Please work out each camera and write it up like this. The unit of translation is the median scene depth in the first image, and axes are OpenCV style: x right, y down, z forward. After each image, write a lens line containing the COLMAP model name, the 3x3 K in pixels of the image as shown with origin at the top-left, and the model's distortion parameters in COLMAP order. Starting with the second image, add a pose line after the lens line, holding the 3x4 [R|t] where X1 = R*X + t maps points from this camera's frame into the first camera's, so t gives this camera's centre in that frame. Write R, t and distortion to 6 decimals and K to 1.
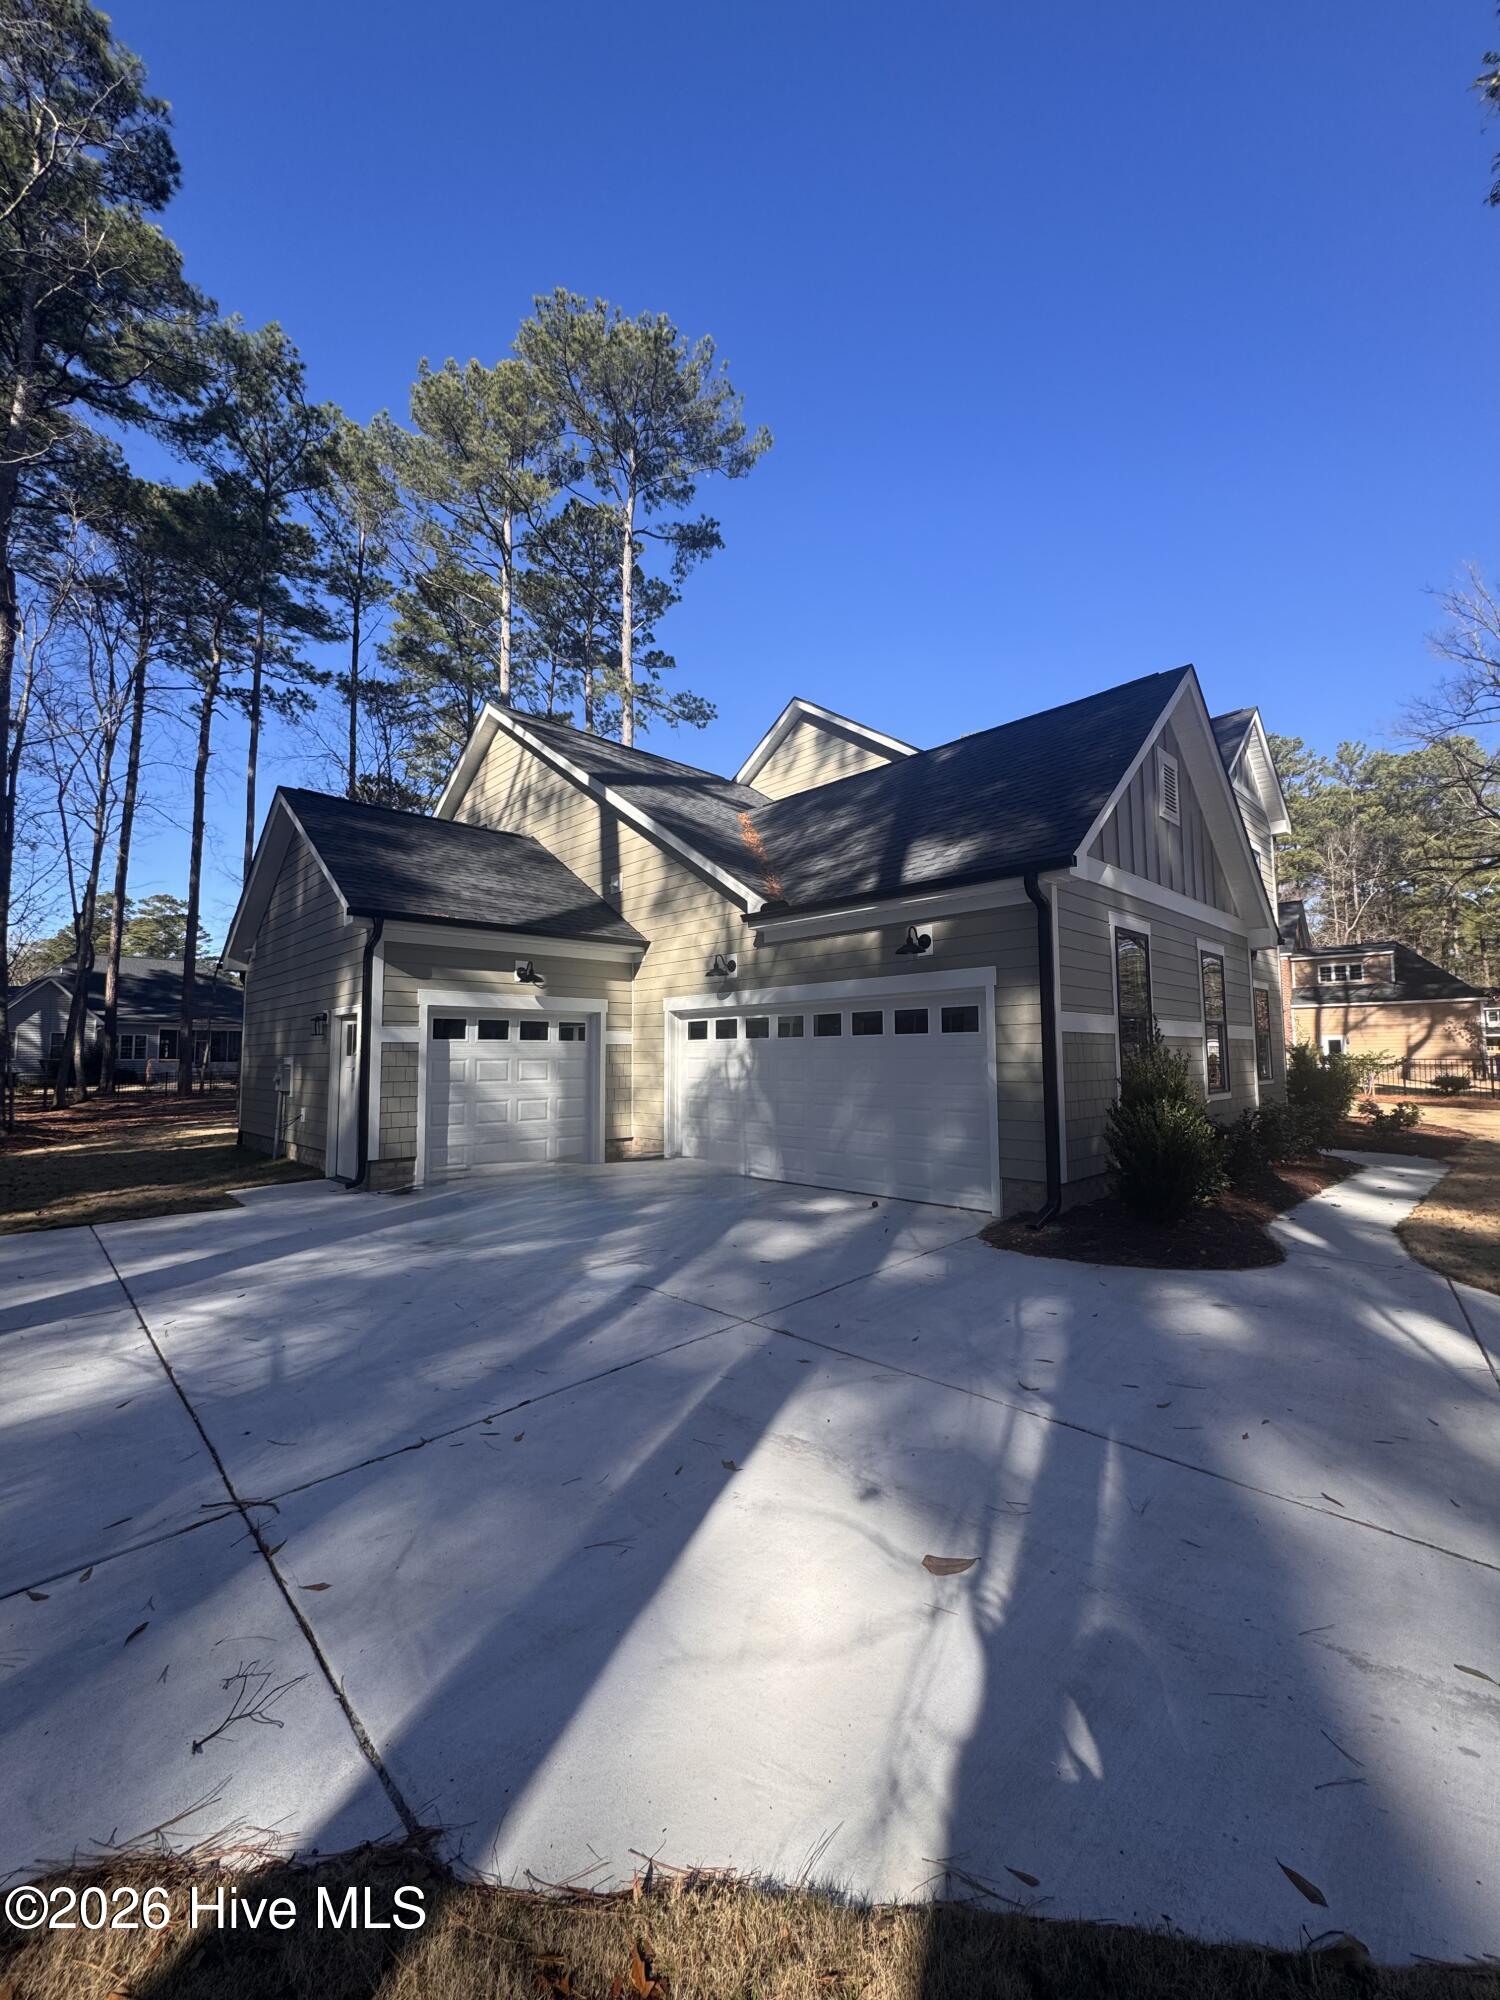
lens RADIAL K [[792.6, 0, 750.0], [0, 792.6, 1000.0], [0, 0, 1]] dist [-0.001599, -0.000015]
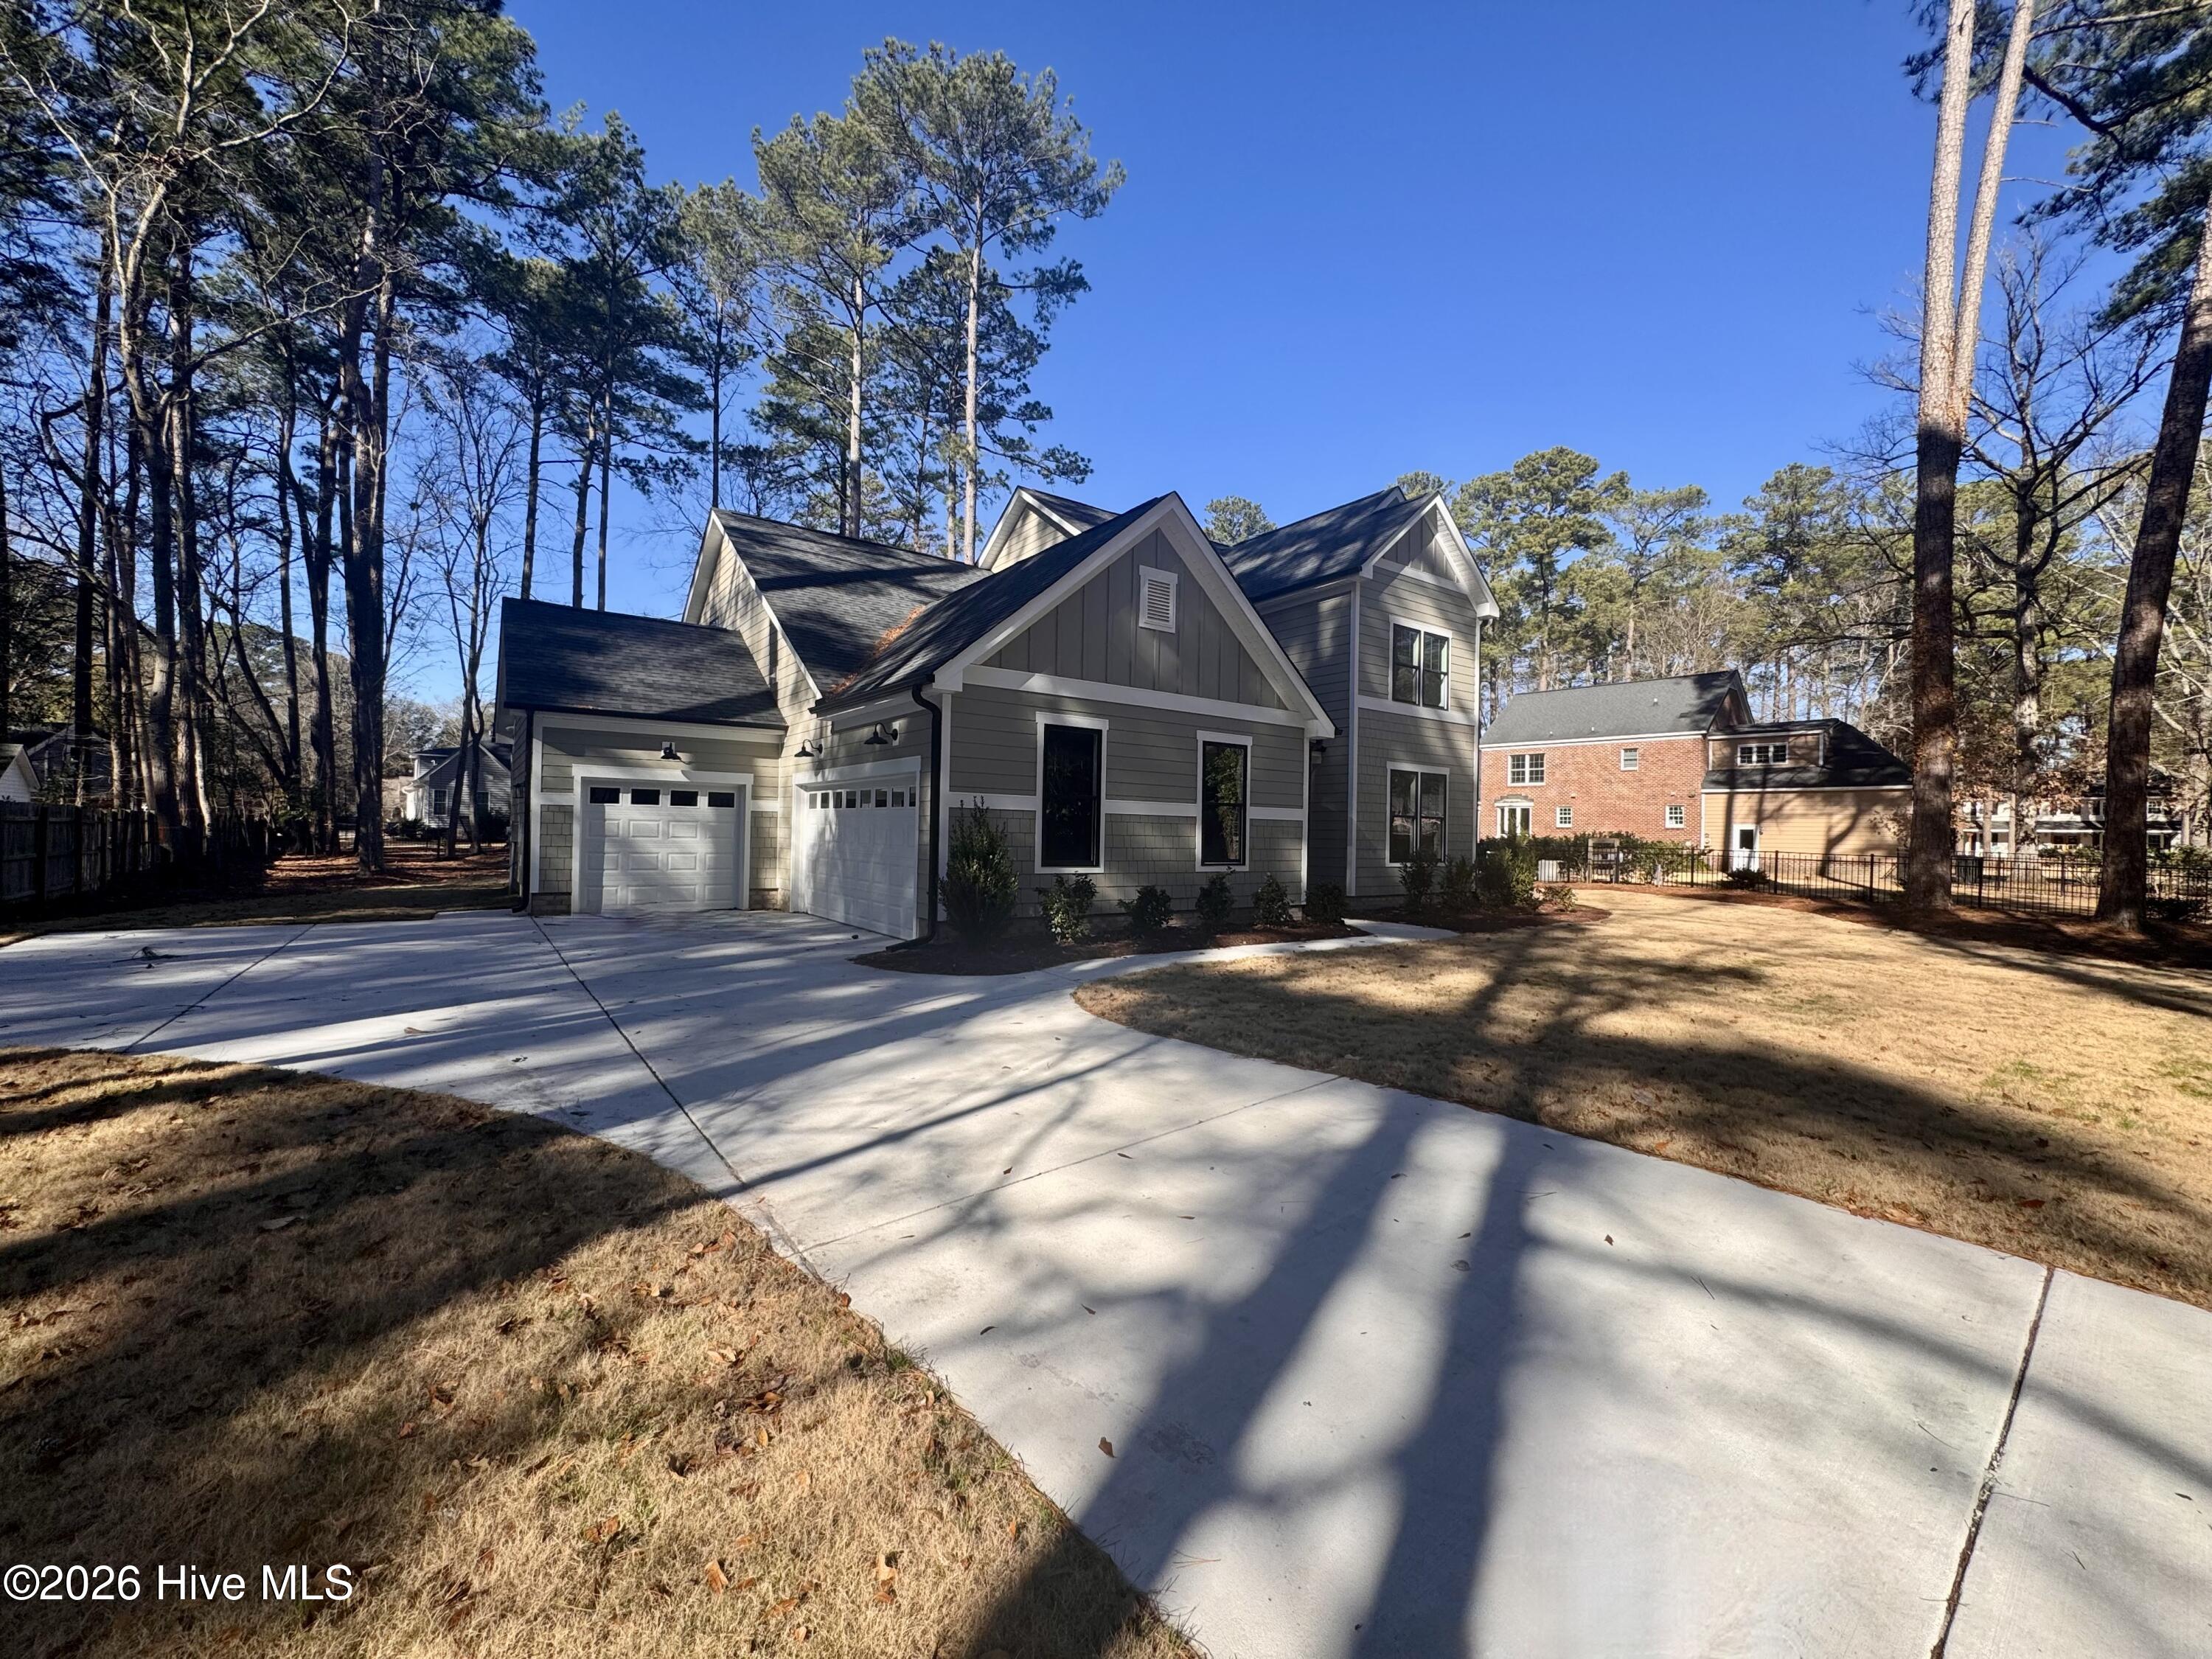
lens RADIAL K [[876.6, 0, 1106.0], [0, 876.6, 829.5], [0, 0, 1]] dist [-0.001599, -0.000015]
pose [[0.989996, 0.027526, -0.138384, 0.167553], [-0.017934, 0.997379, 0.070091, -0.006093], [0.139951, -0.066908, 0.987895, -0.077620]]
